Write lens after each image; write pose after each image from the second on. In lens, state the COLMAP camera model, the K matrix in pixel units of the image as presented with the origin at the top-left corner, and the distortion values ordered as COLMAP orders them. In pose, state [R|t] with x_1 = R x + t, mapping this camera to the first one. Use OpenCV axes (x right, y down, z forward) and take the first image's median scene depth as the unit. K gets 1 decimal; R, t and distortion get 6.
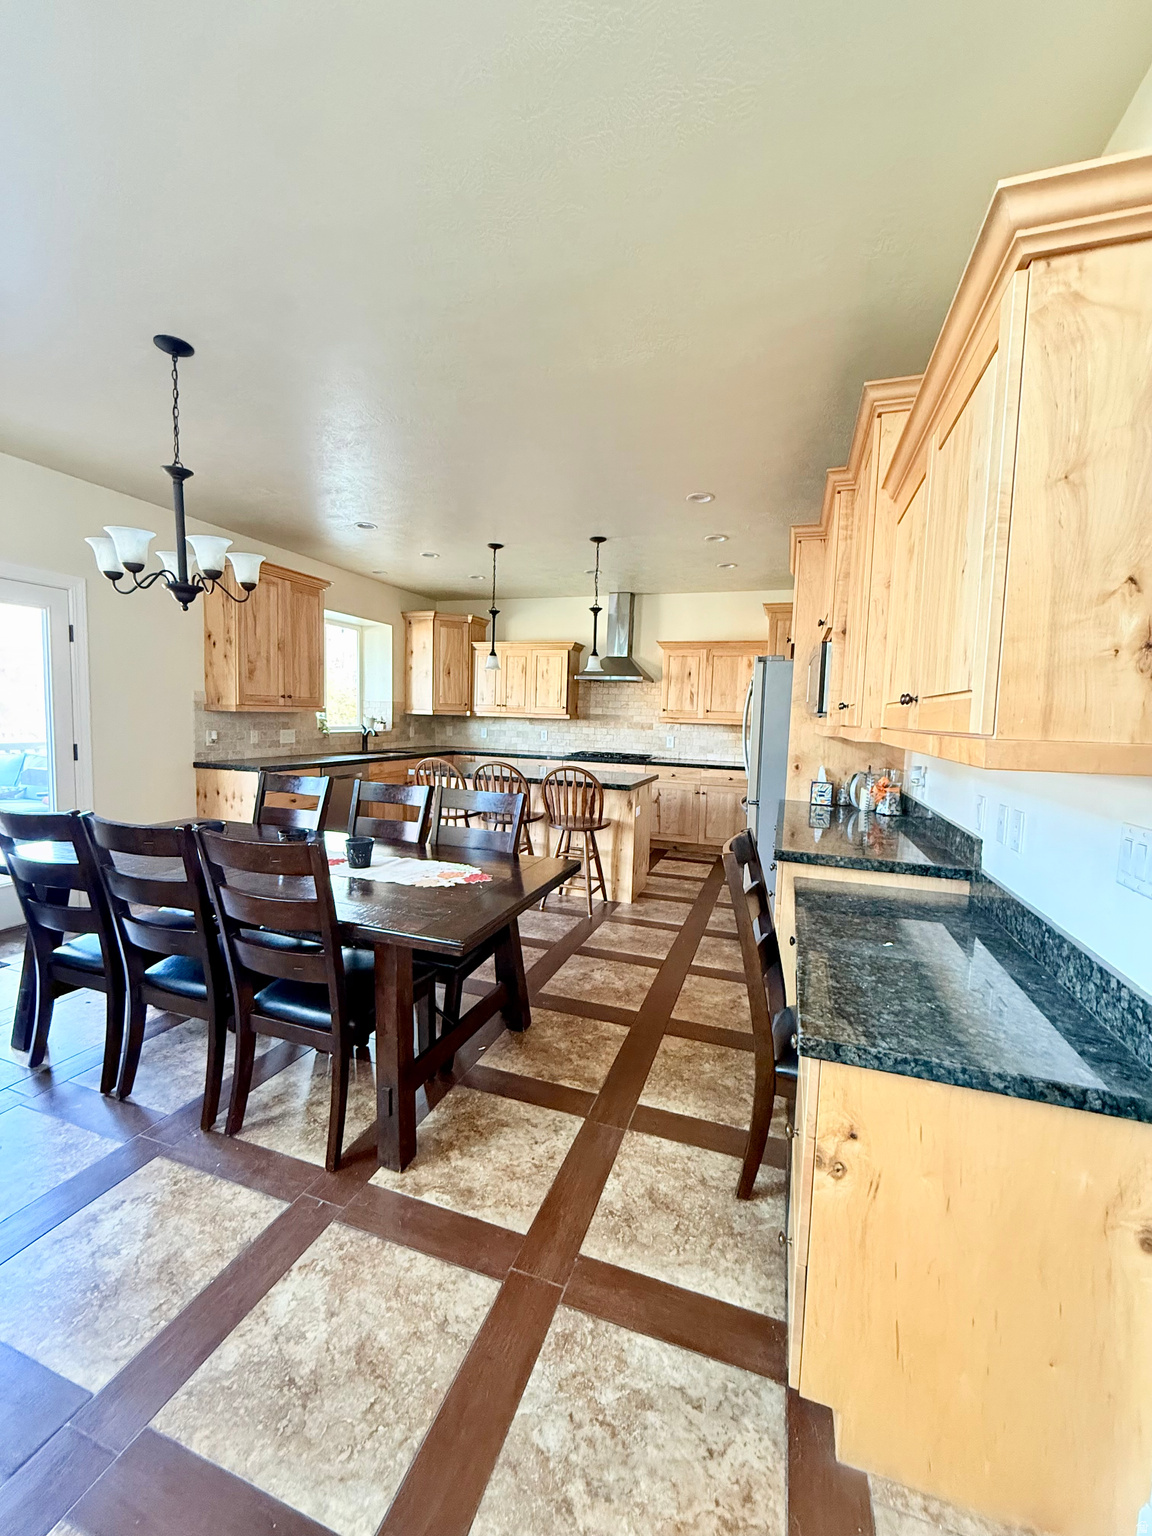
lens RADIAL K [[614.5, 0, 573.8], [0, 614.5, 764.8], [0, 0, 1]] dist [0.002247, 0.000251]
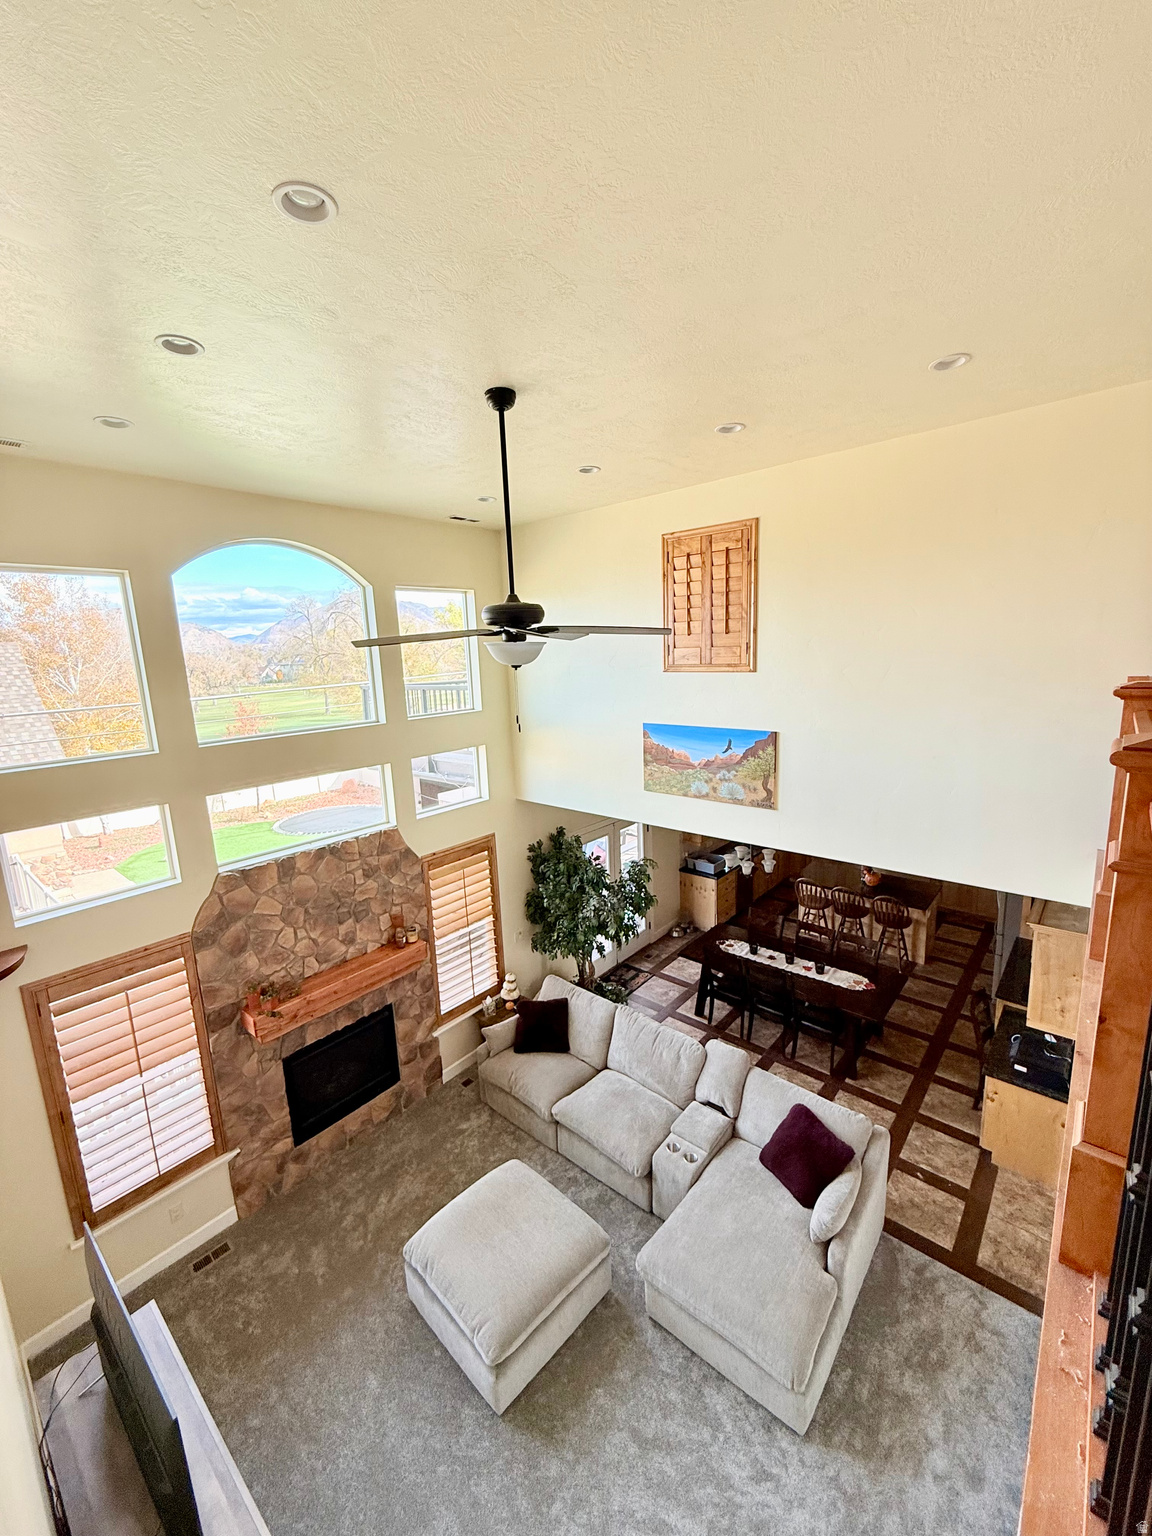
lens RADIAL K [[614.5, 0, 573.8], [0, 614.5, 764.8], [0, 0, 1]] dist [0.002247, 0.000251]
pose [[0.923183, 0.000613, -0.384359, -0.119087], [0.040371, 0.994313, 0.098550, -0.421099], [0.382234, -0.106497, 0.917908, -0.724674]]
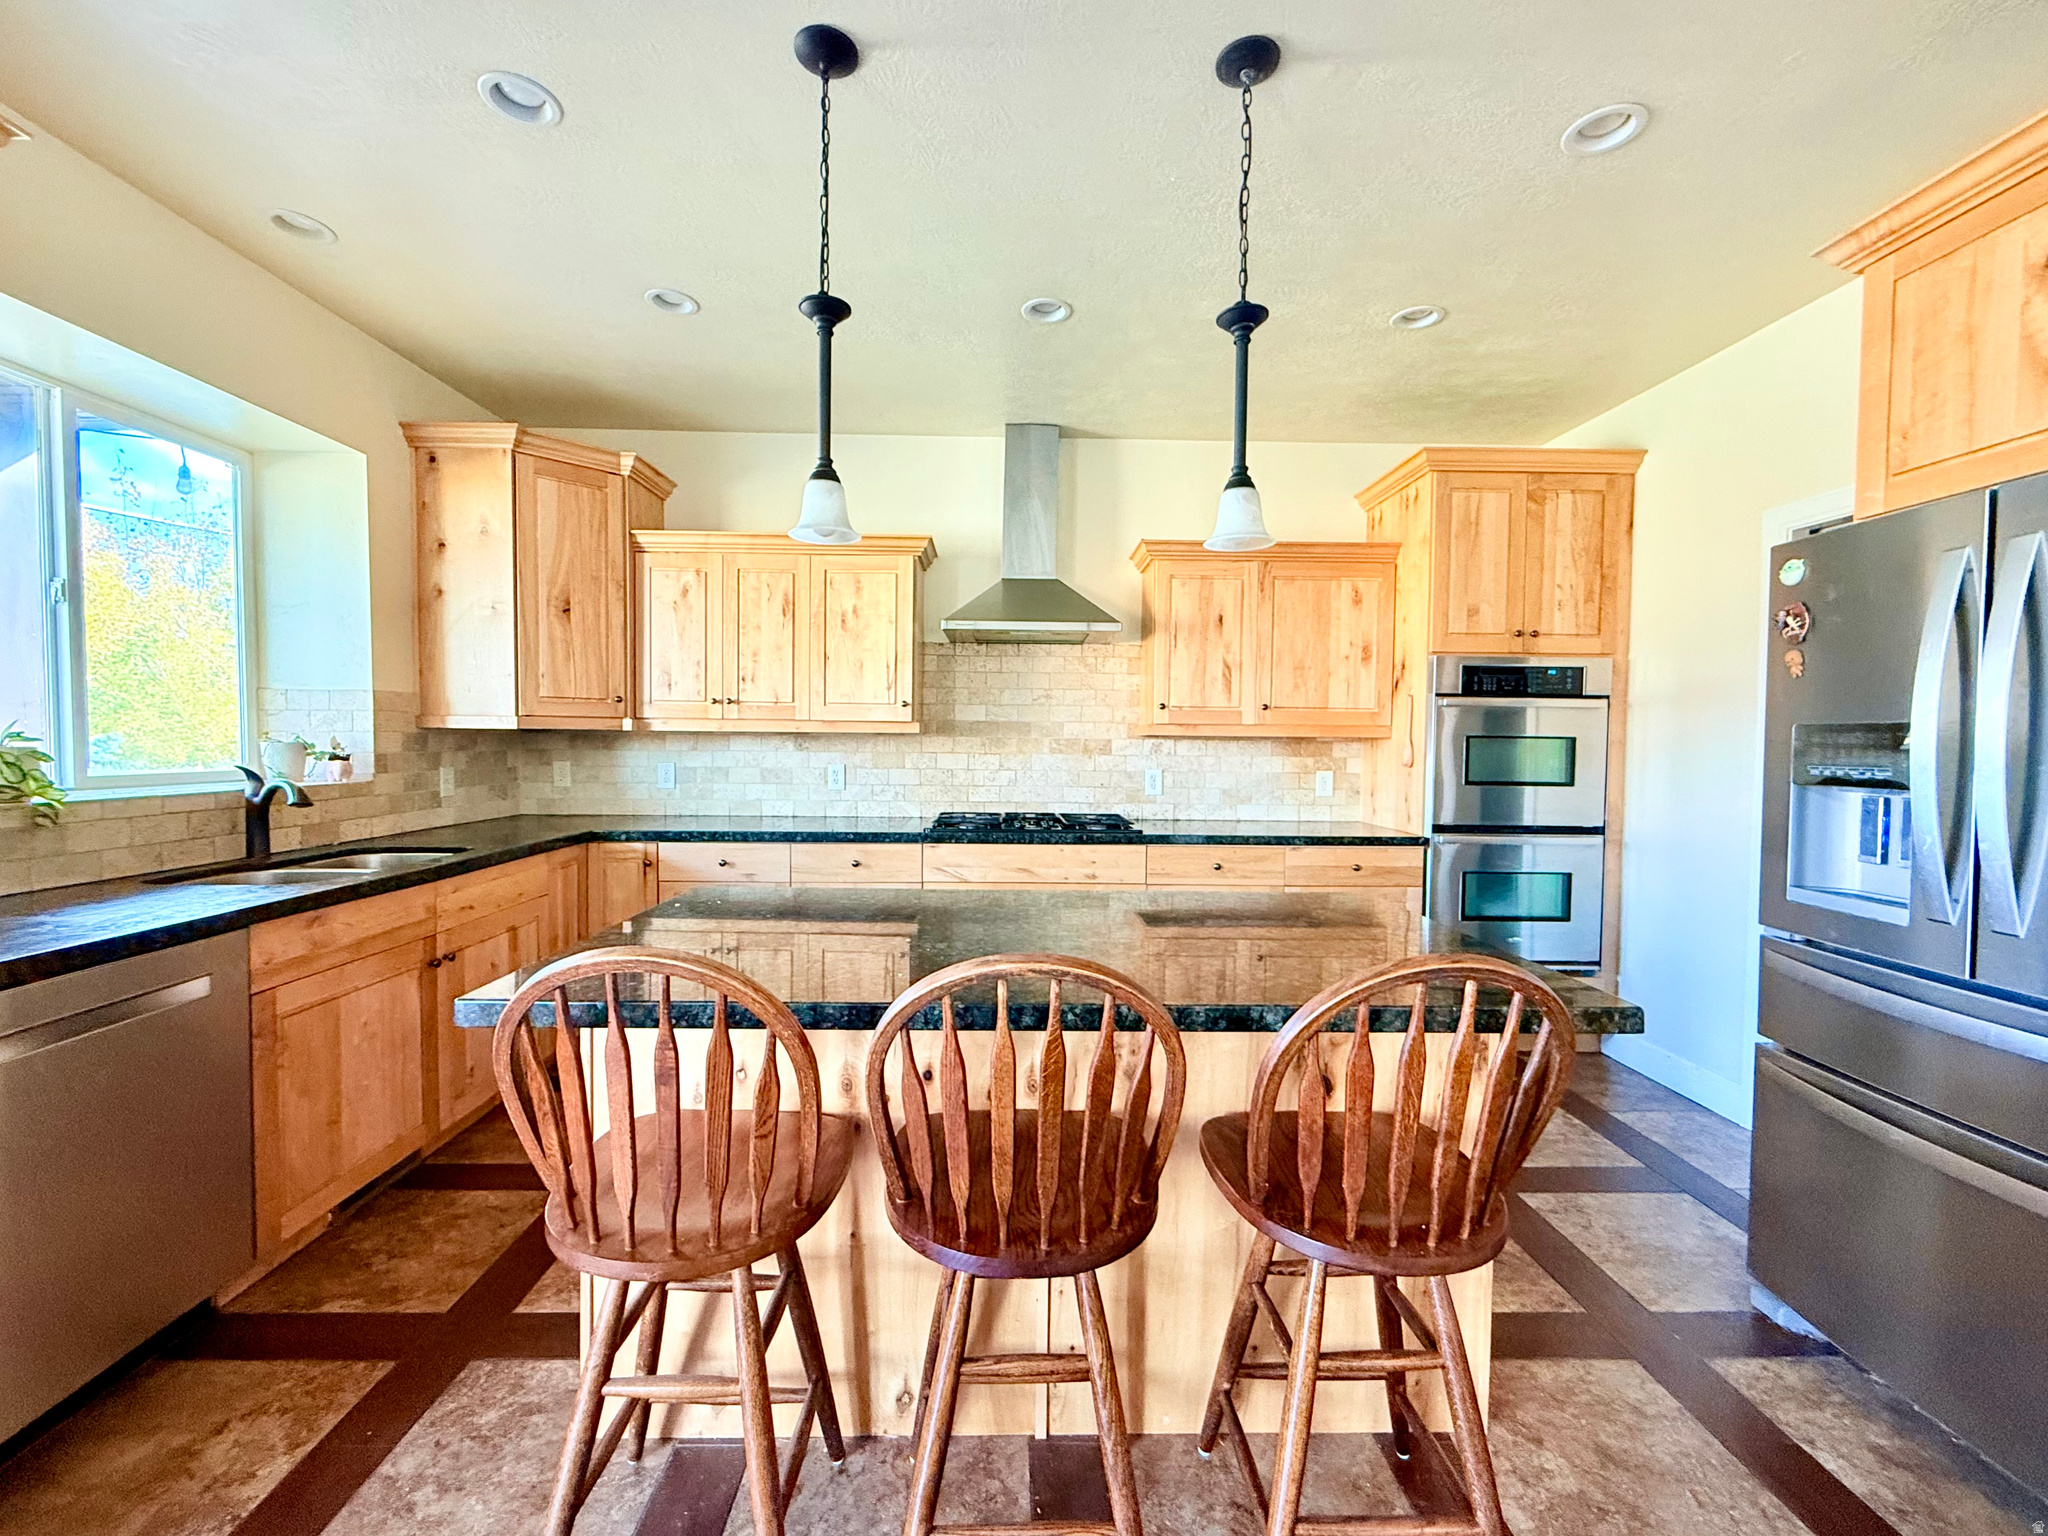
lens RADIAL K [[836.1, 0, 1024.0], [0, 836.1, 768.0], [0, 0, 1]] dist [-0.002297, -0.000070]
pose [[0.936472, -0.034266, 0.349065, -0.146120], [0.048198, 0.998347, -0.031305, -0.035936], [-0.347415, 0.046141, 0.936576, 0.530520]]
